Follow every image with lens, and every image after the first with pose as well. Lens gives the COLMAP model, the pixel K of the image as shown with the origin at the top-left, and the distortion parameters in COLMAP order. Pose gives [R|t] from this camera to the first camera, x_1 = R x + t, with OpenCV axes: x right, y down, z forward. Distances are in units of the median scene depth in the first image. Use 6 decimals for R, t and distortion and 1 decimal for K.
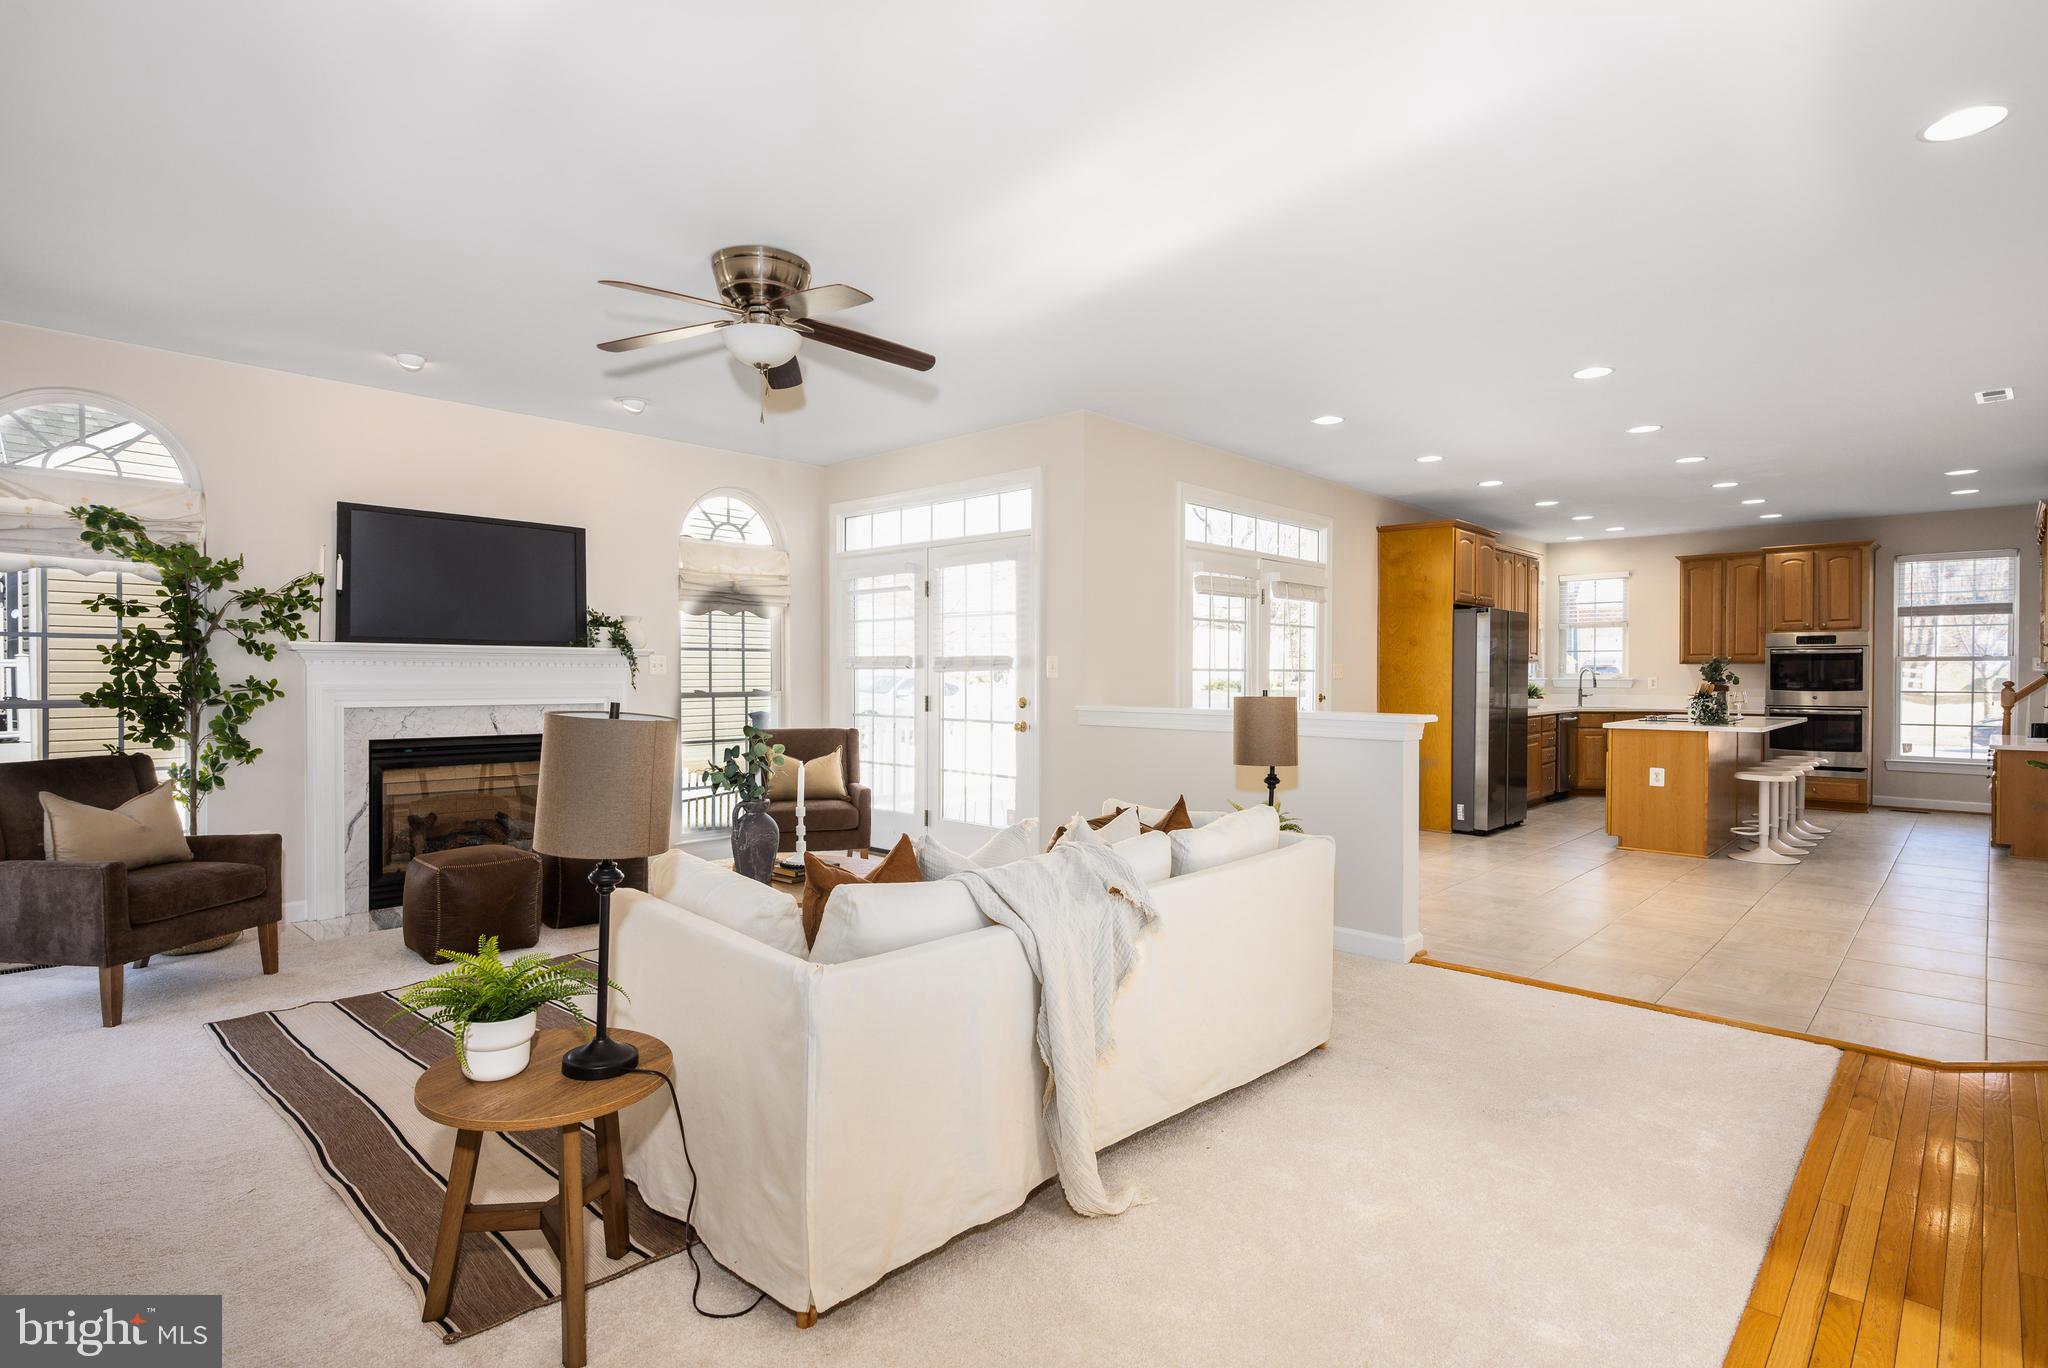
lens RADIAL K [[1012.9, 0, 1024.0], [0, 1012.9, 684.0], [0, 0, 1]] dist [0.002747, 0.000796]
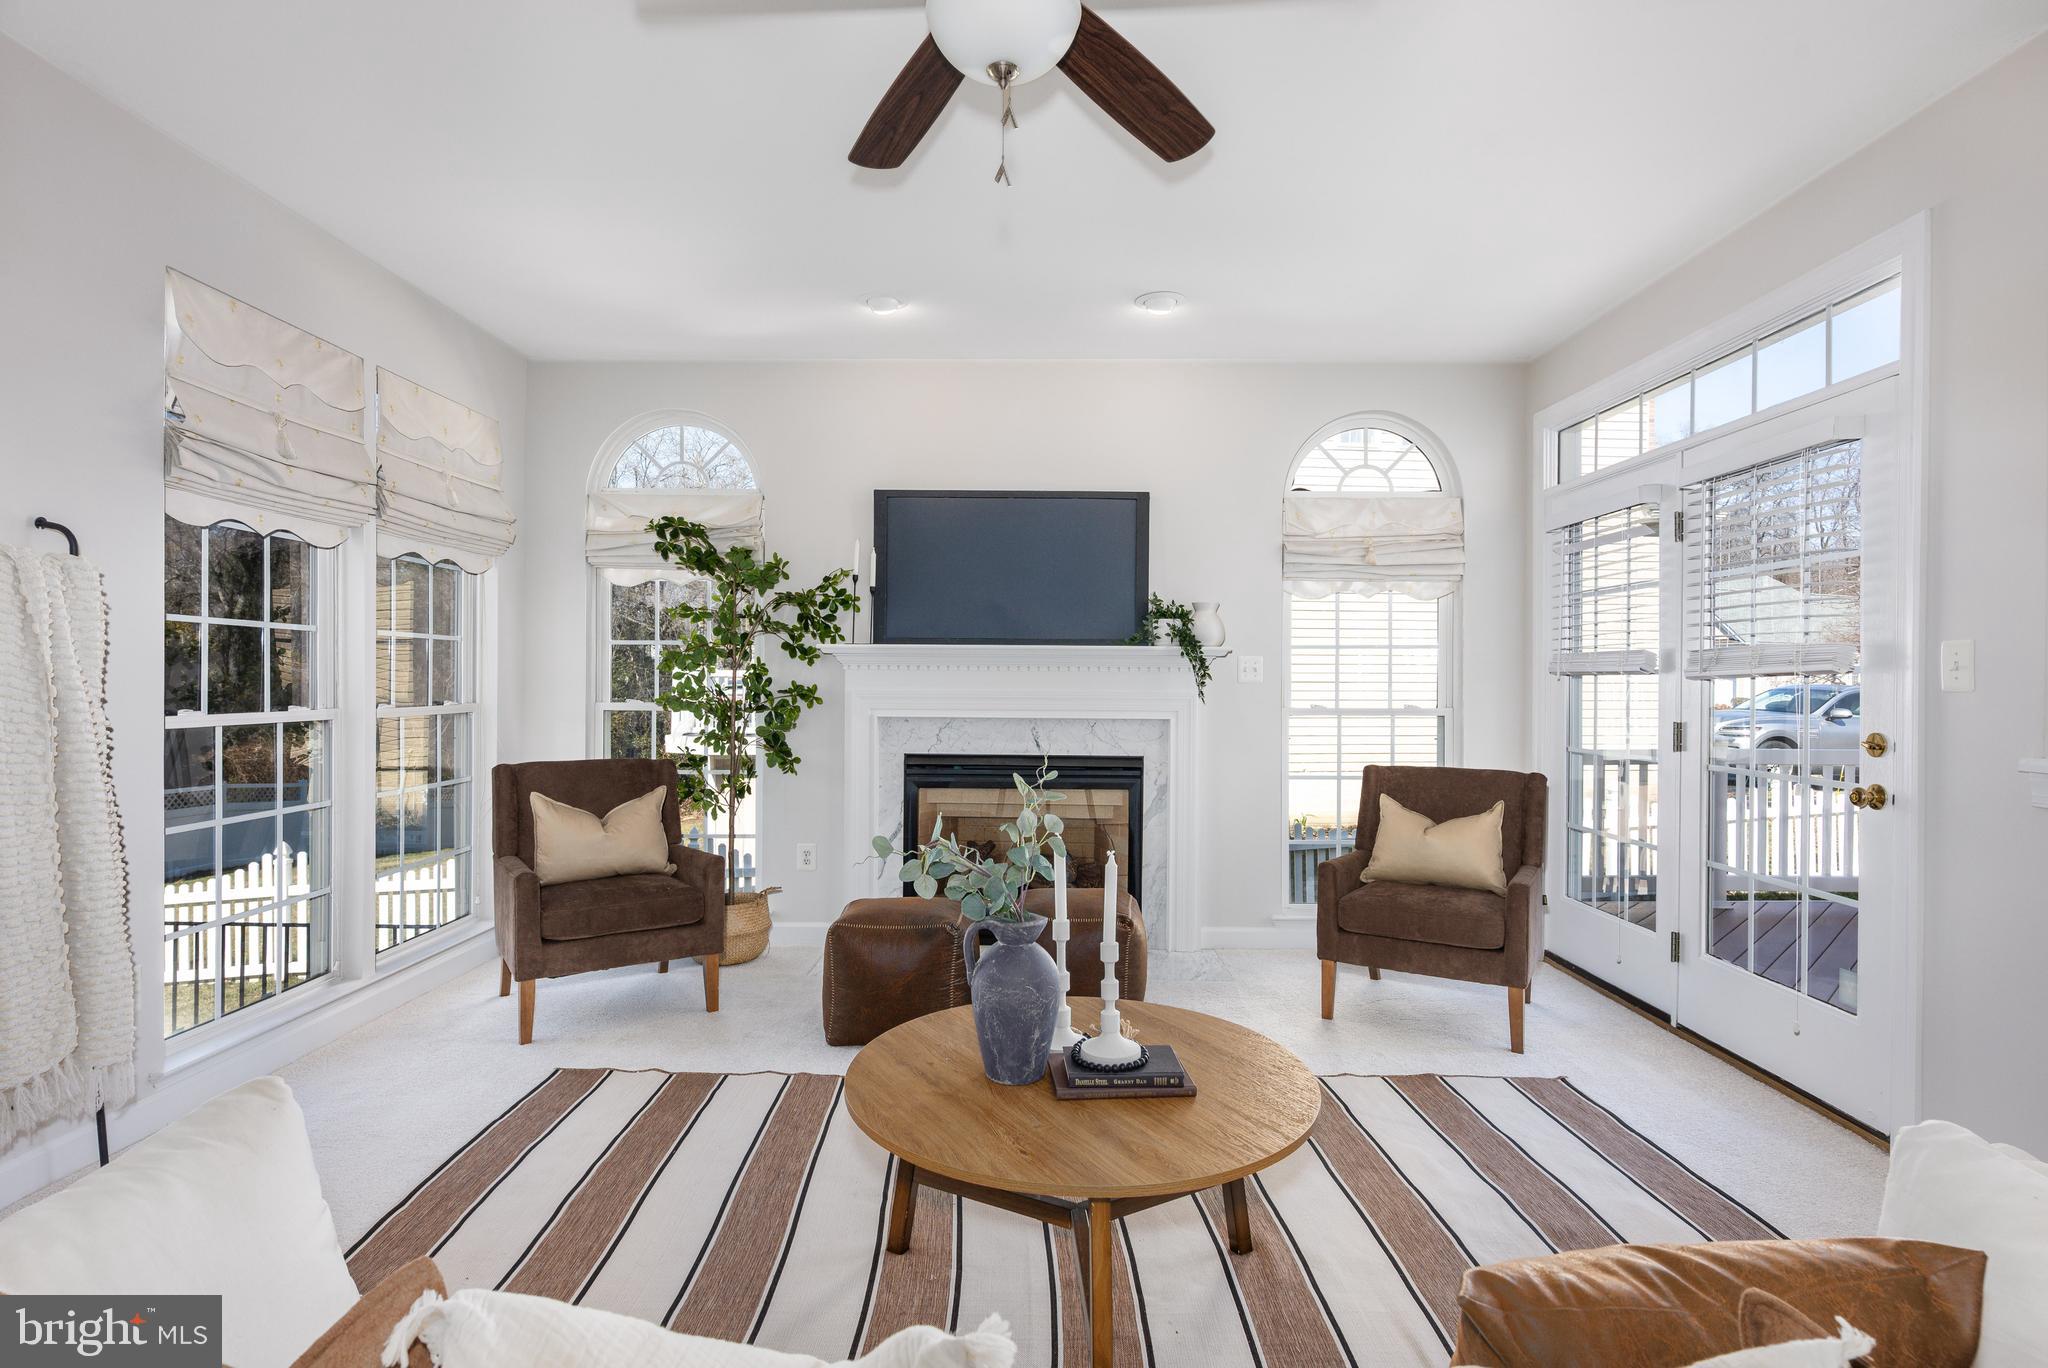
lens RADIAL K [[1034.7, 0, 1024.0], [0, 1034.7, 684.0], [0, 0, 1]] dist [0.000715, -0.000119]
pose [[0.679503, 0.003077, -0.733666, 0.095402], [-0.012174, 0.999901, -0.007081, -0.000923], [0.733572, 0.013743, 0.679473, 0.471019]]
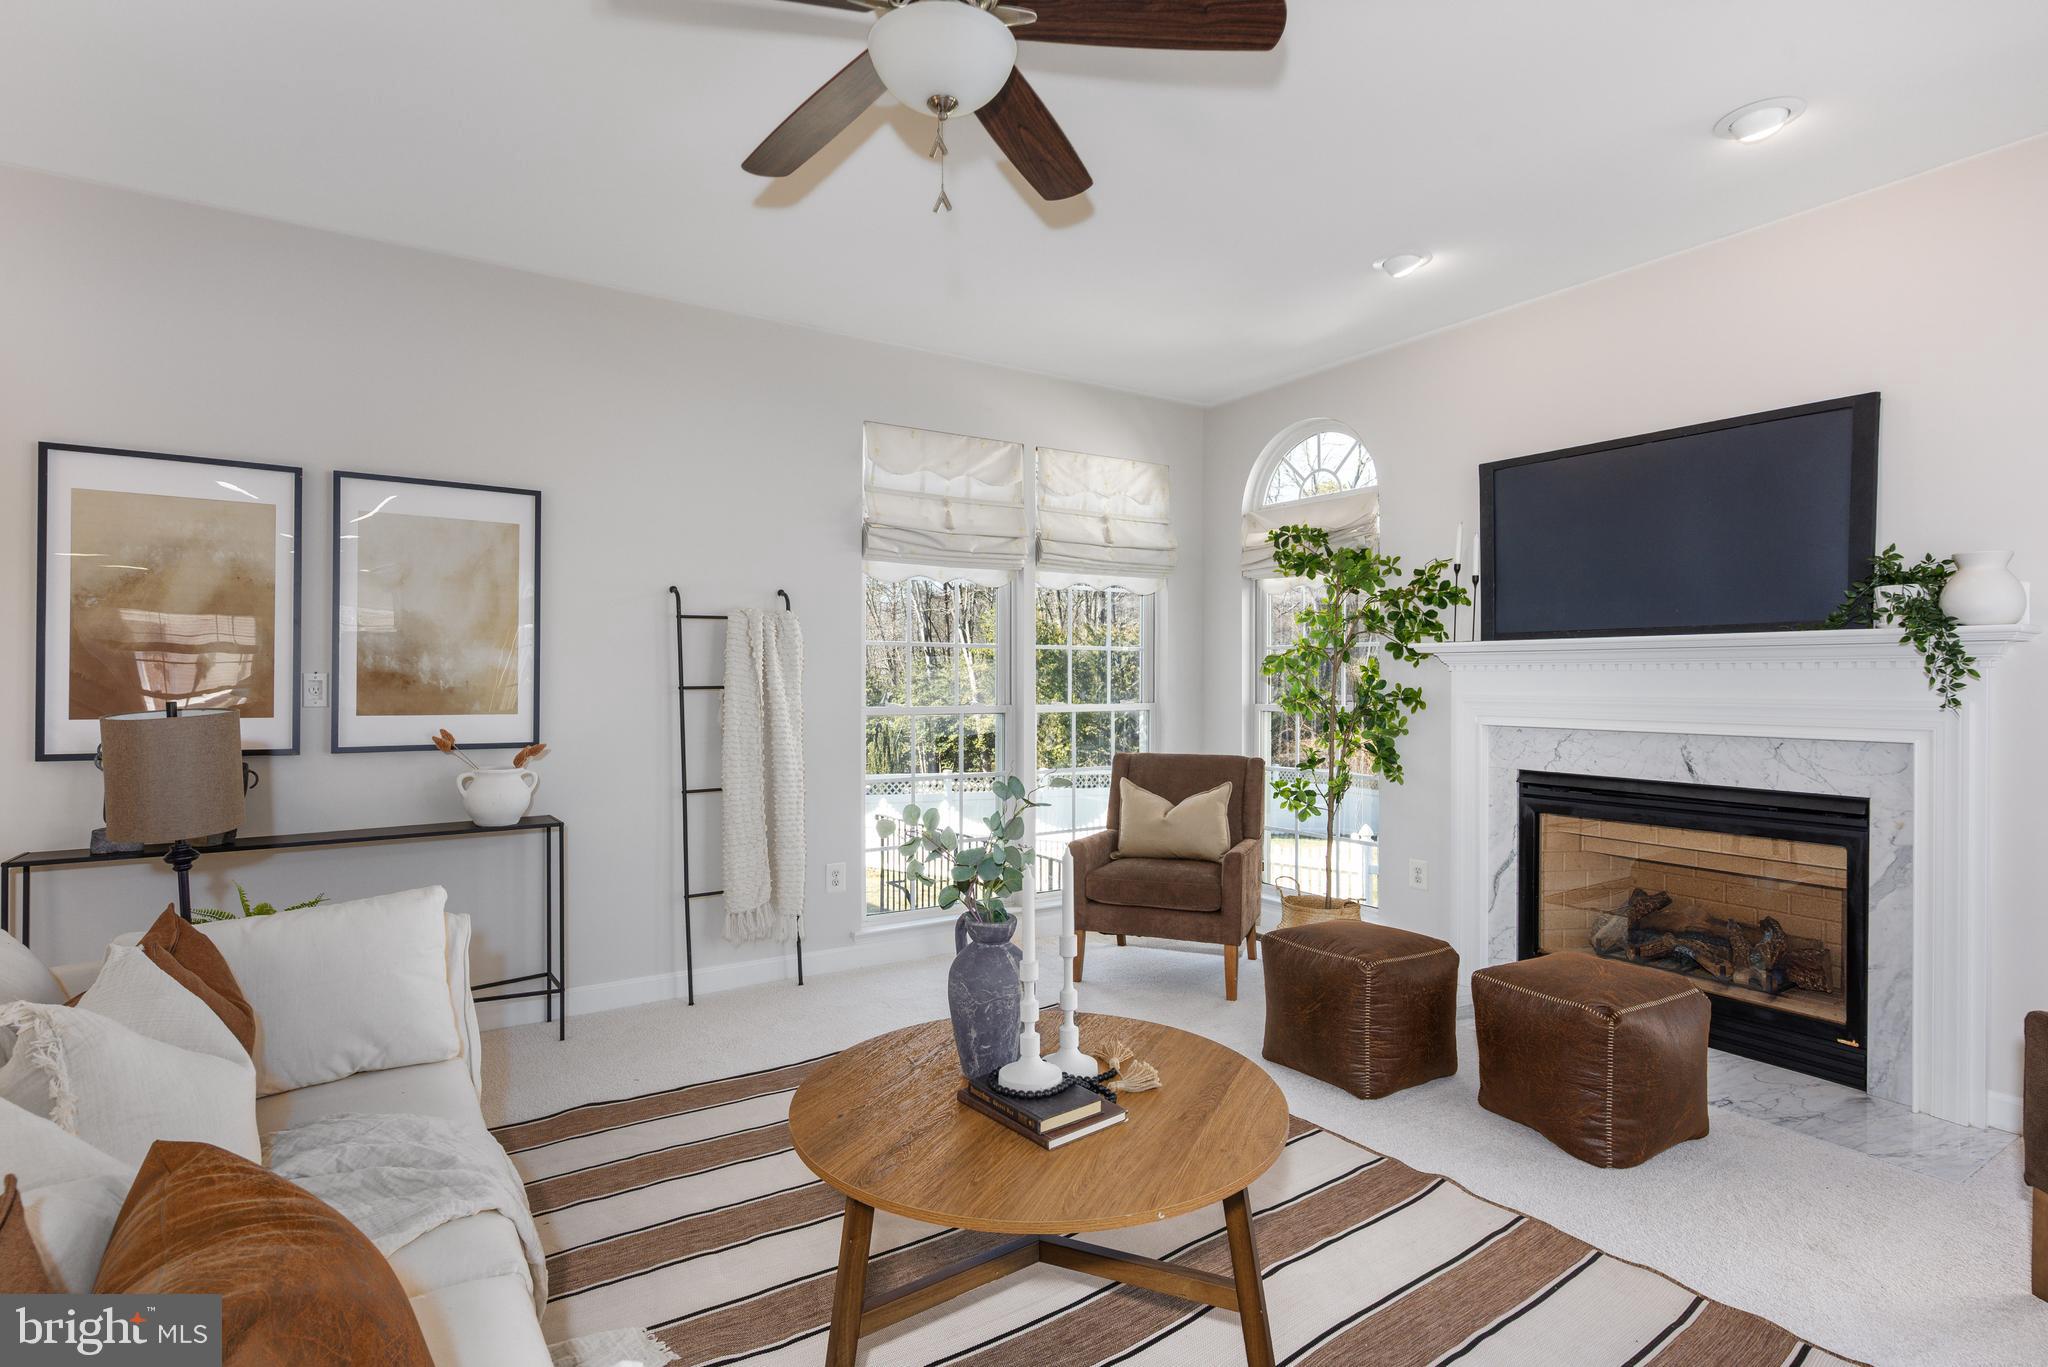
lens RADIAL K [[1034.7, 0, 1024.0], [0, 1034.7, 683.5], [0, 0, 1]] dist [0.000715, -0.000119]
pose [[-0.225489, -0.000392, -0.974246, 0.191452], [-0.013357, 0.999907, 0.002689, -0.005982], [0.974154, 0.013620, -0.225473, 0.837886]]
